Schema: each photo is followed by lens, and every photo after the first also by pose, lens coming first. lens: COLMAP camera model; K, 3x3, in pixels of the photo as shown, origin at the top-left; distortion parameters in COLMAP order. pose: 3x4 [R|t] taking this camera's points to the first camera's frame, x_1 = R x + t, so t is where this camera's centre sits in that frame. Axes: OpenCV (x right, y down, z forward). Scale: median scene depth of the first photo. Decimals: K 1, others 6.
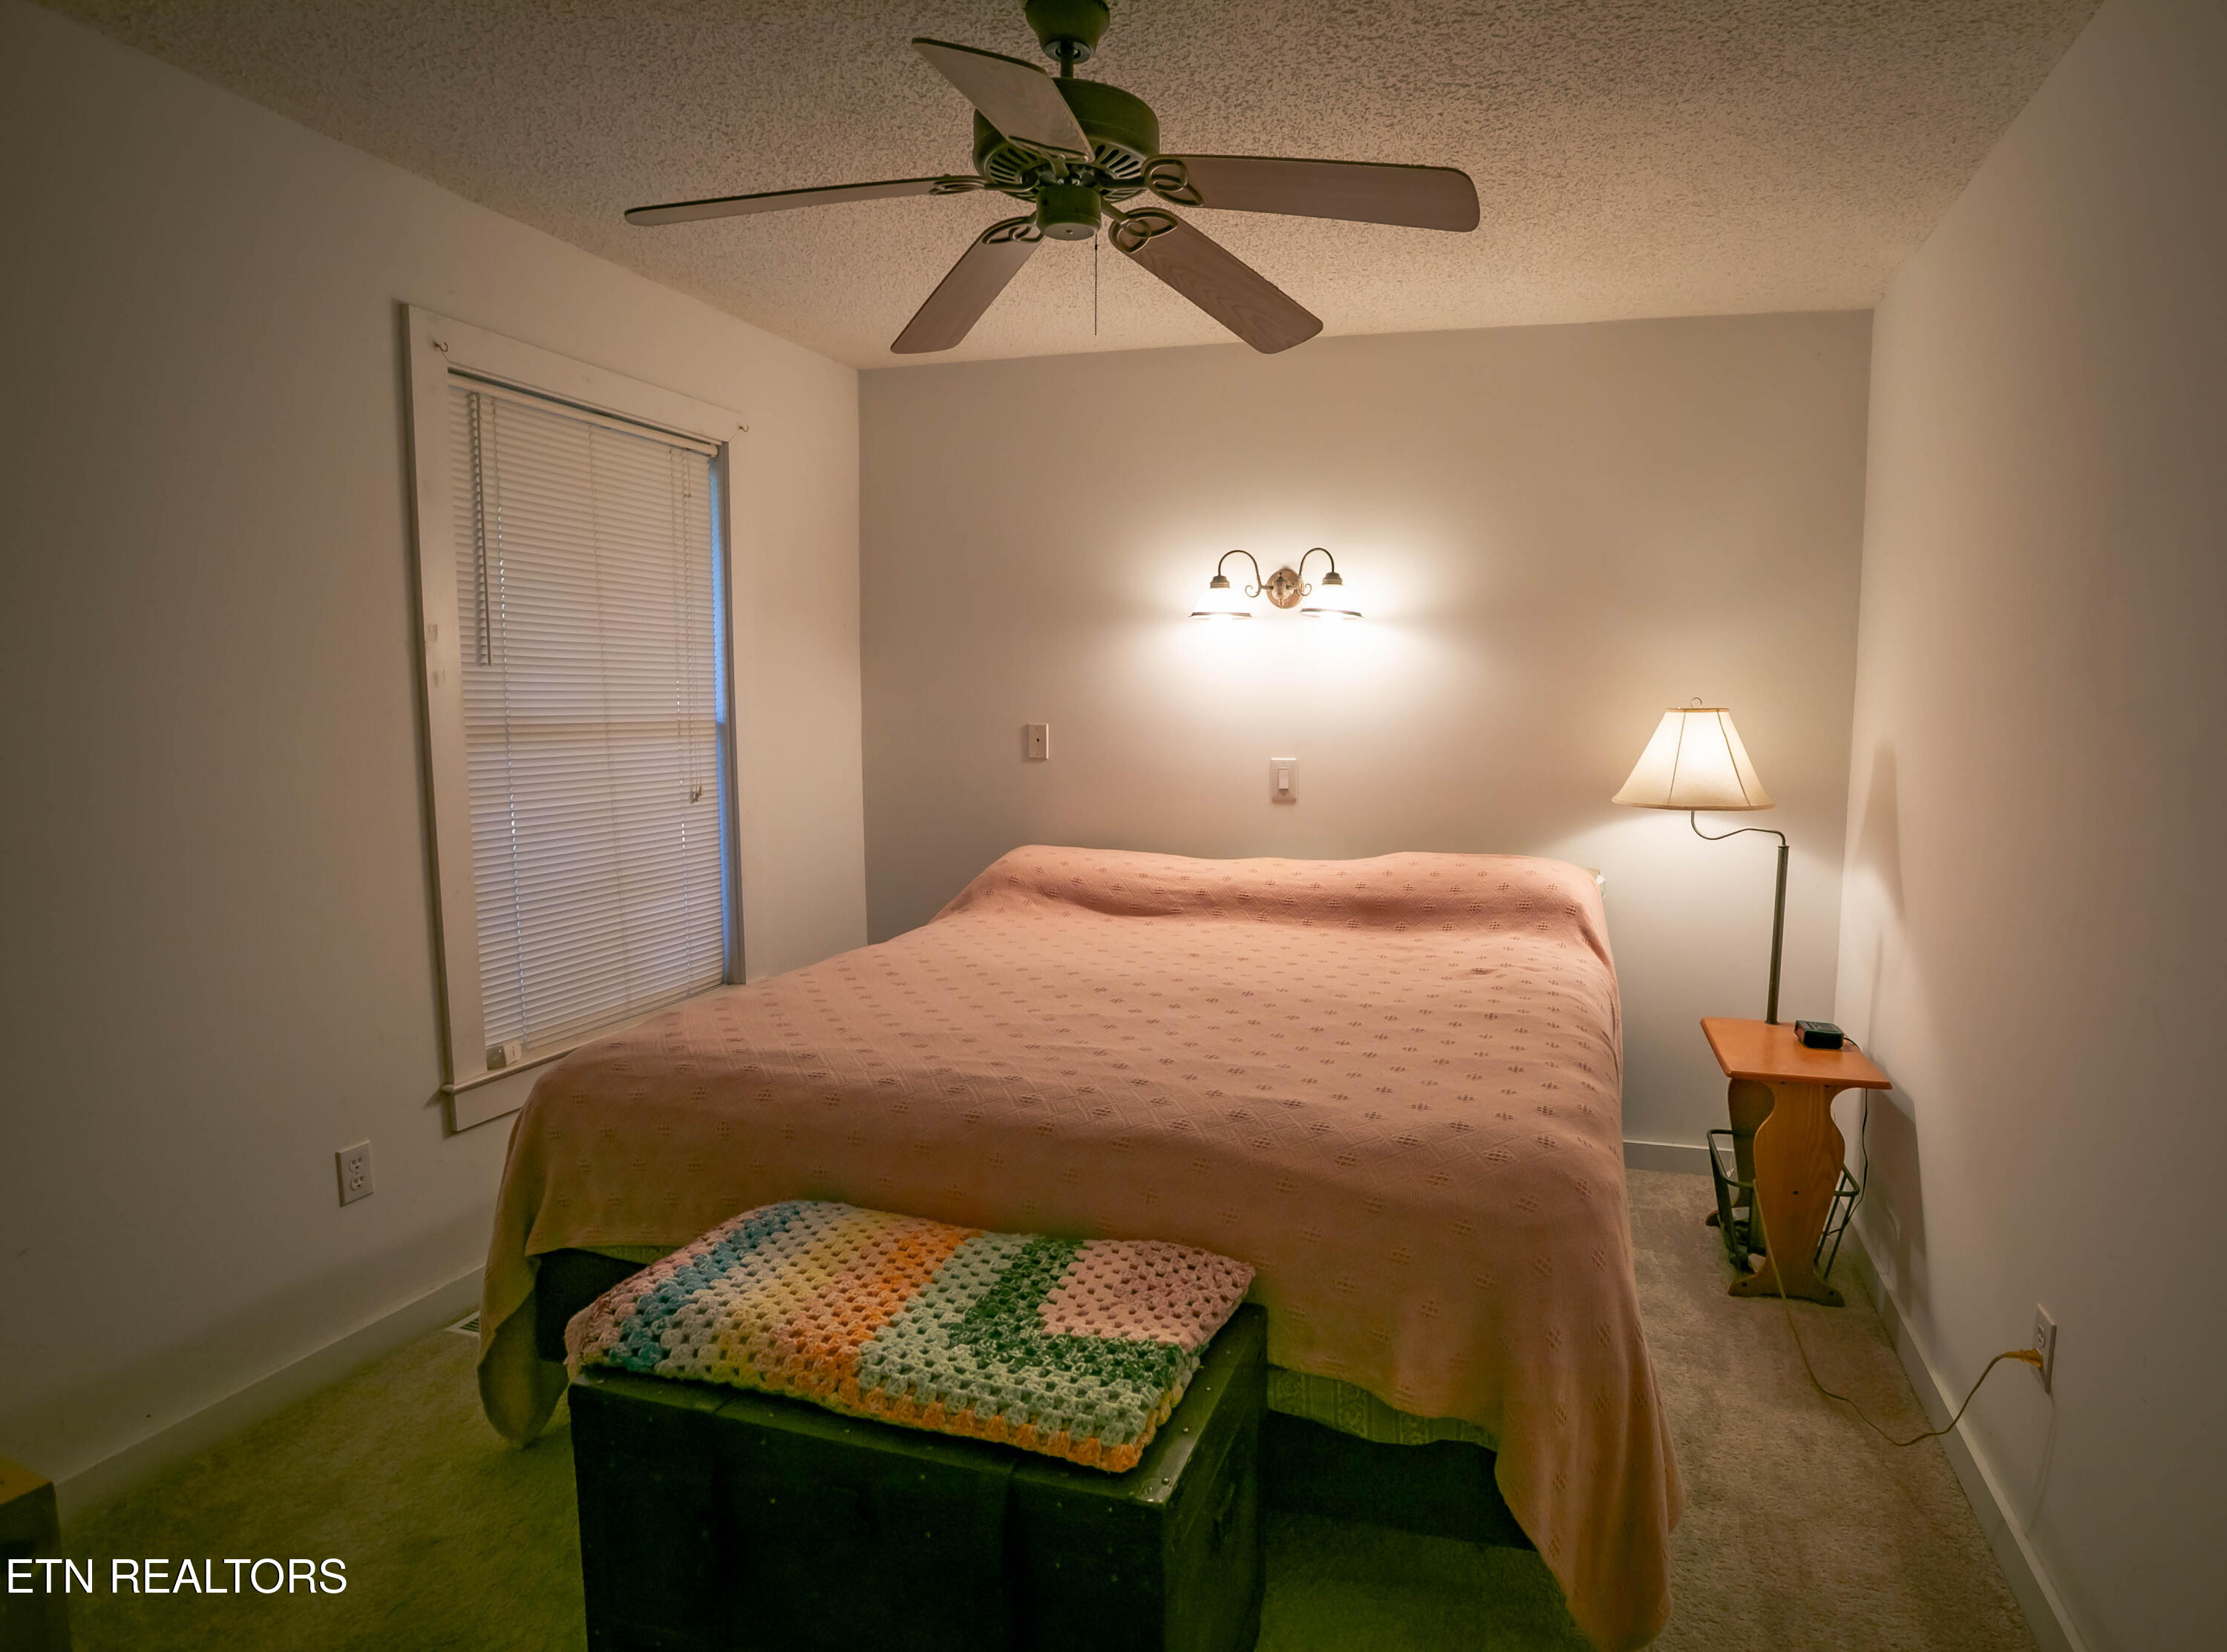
lens RADIAL K [[1253.8, 0, 1197.2], [0, 1253.8, 843.8], [0, 0, 1]] dist [-0.059956, 0.027051]
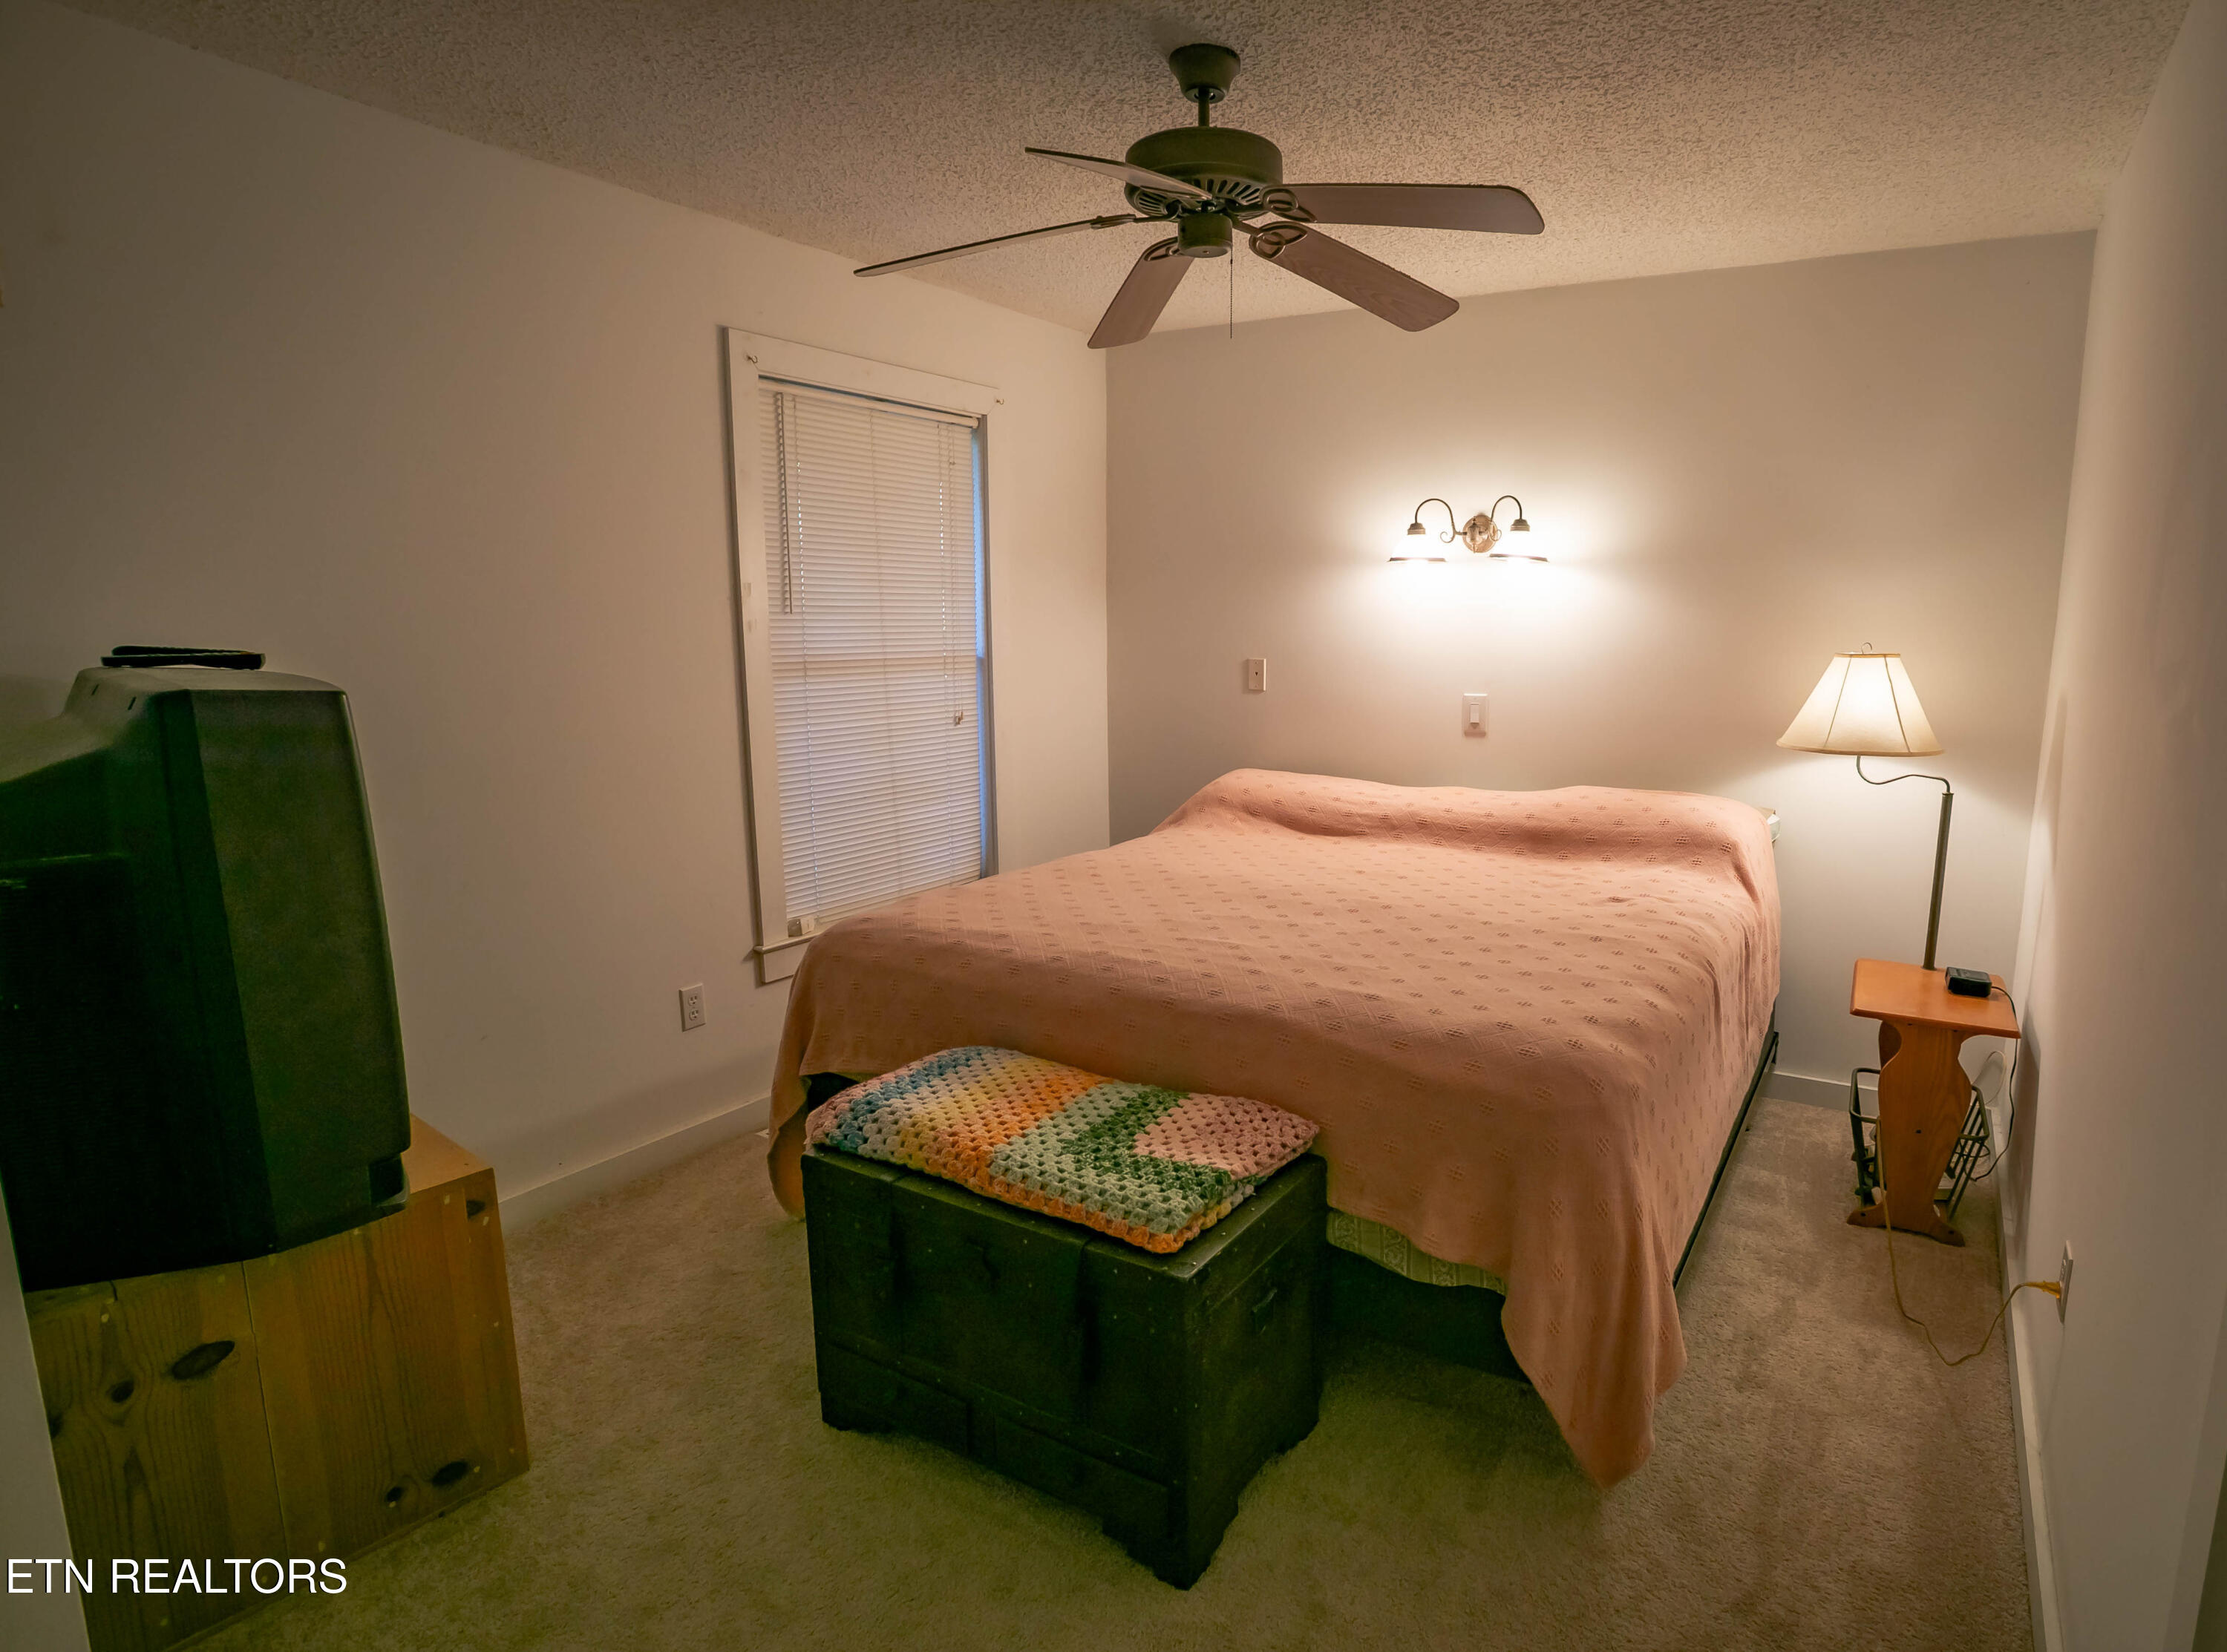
lens RADIAL K [[1253.8, 0, 1186.3], [0, 1253.8, 849.8], [0, 0, 1]] dist [-0.059956, 0.027051]
pose [[0.965379, 0.044284, -0.257064, 0.167282], [-0.026469, 0.997028, 0.072354, -0.009703], [0.259504, -0.063045, 0.963682, -0.143056]]
